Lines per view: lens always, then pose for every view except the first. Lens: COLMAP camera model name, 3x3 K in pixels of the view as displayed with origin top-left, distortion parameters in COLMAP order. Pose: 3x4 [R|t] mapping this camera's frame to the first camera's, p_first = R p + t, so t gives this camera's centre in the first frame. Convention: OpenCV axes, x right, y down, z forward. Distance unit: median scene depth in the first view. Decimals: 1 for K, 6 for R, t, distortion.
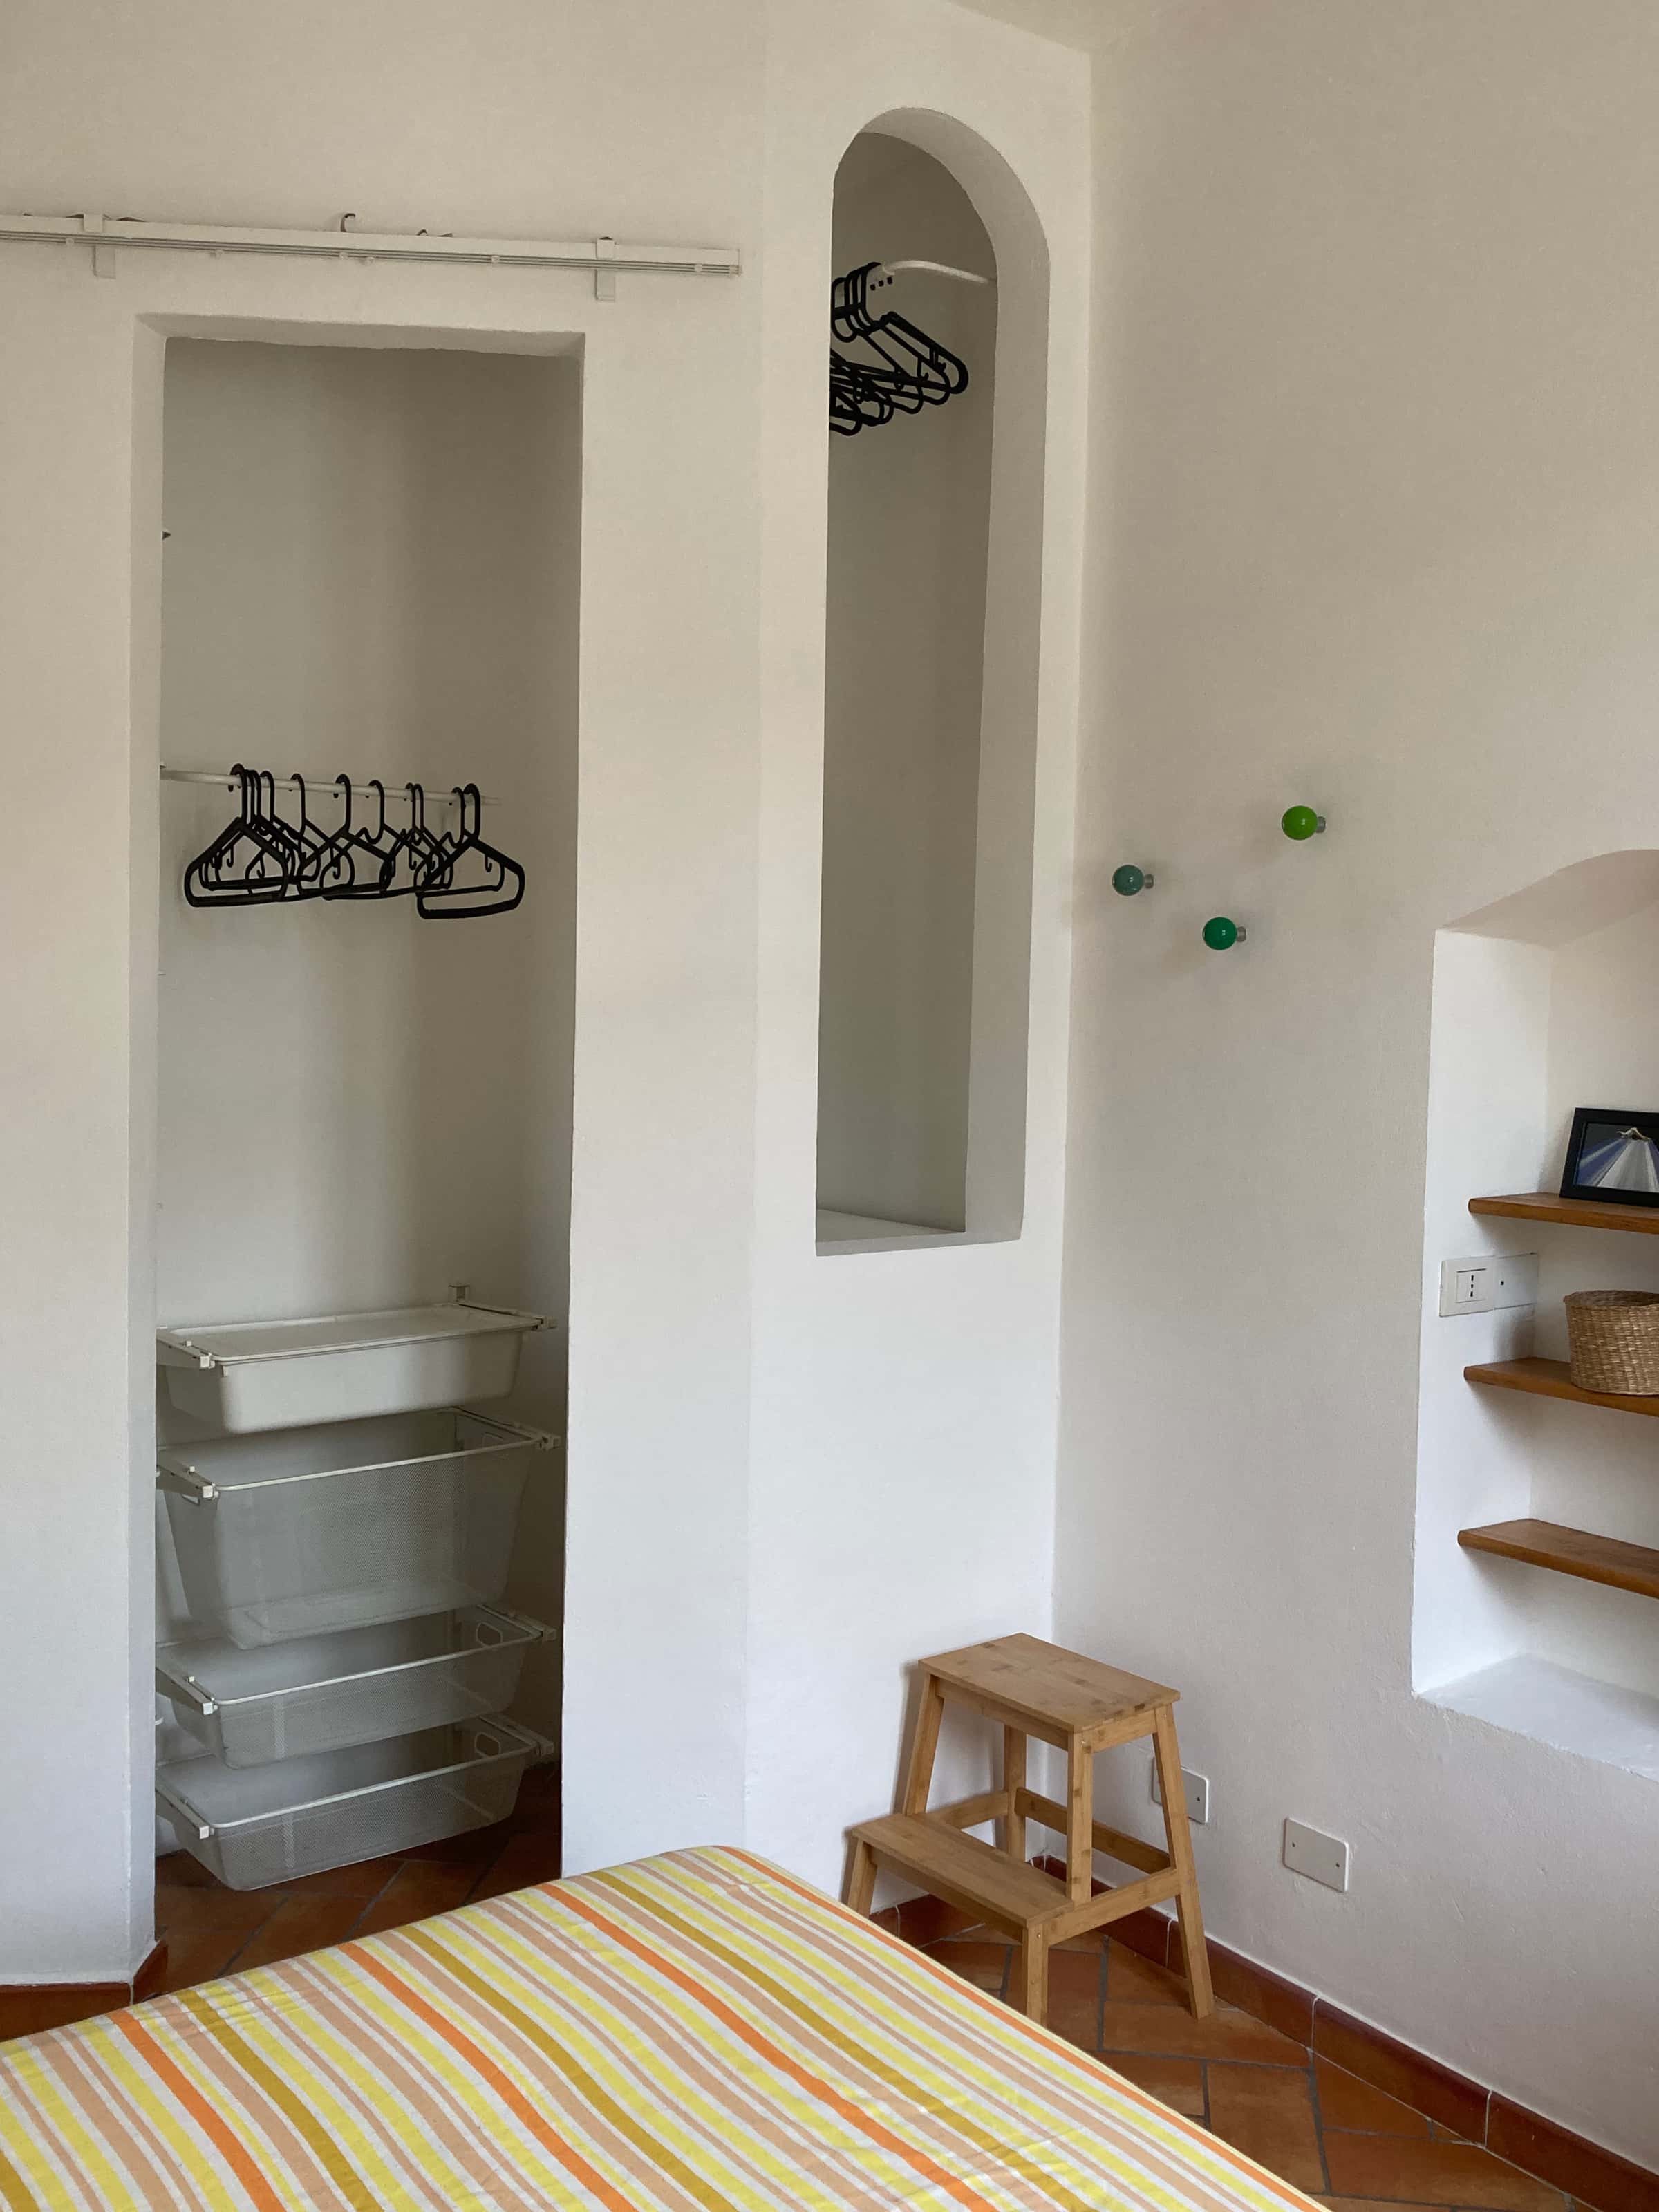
lens RADIAL K [[1953.2, 0, 834.6], [0, 1953.2, 1039.8], [0, 0, 1]] dist [0.016095, -0.000392]
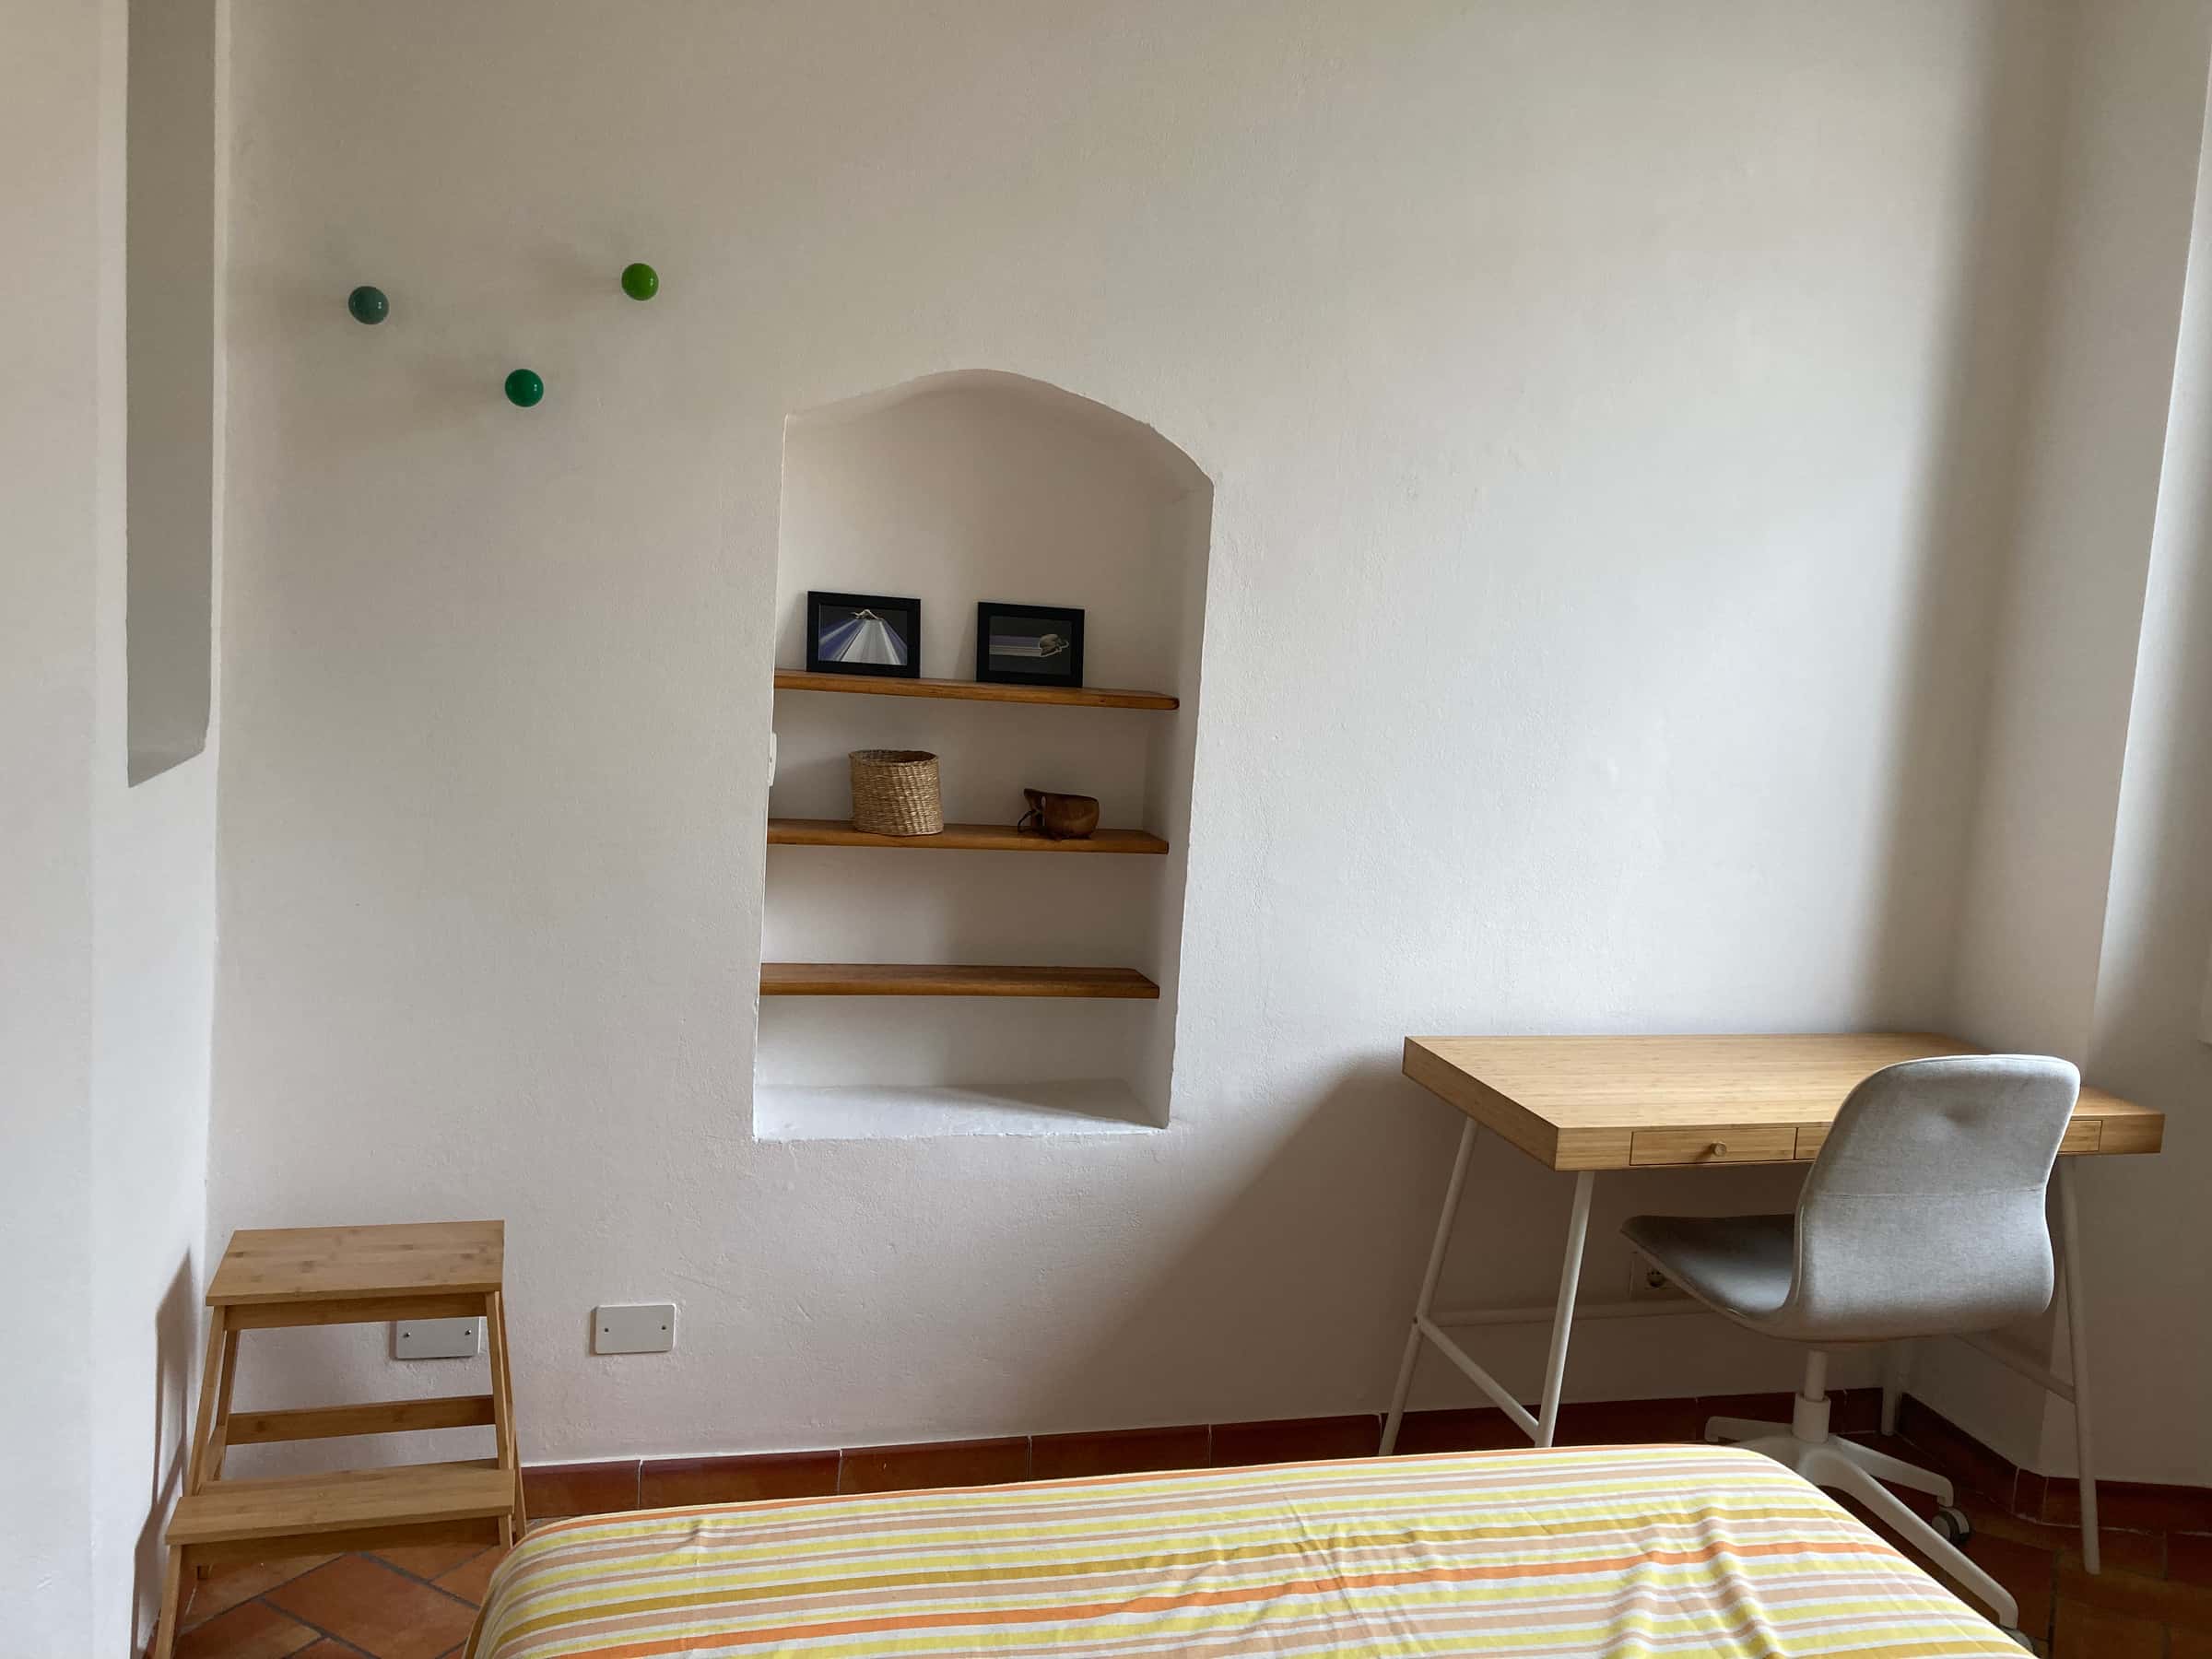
lens RADIAL K [[1791.7, 0, 1106.1], [0, 1791.7, 766.5], [0, 0, 1]] dist [0.089215, -0.202775]
pose [[0.368664, -0.073610, 0.926643, -0.528300], [-0.045366, 0.994247, 0.097029, 0.028092], [-0.928455, -0.077810, 0.363204, 0.479630]]
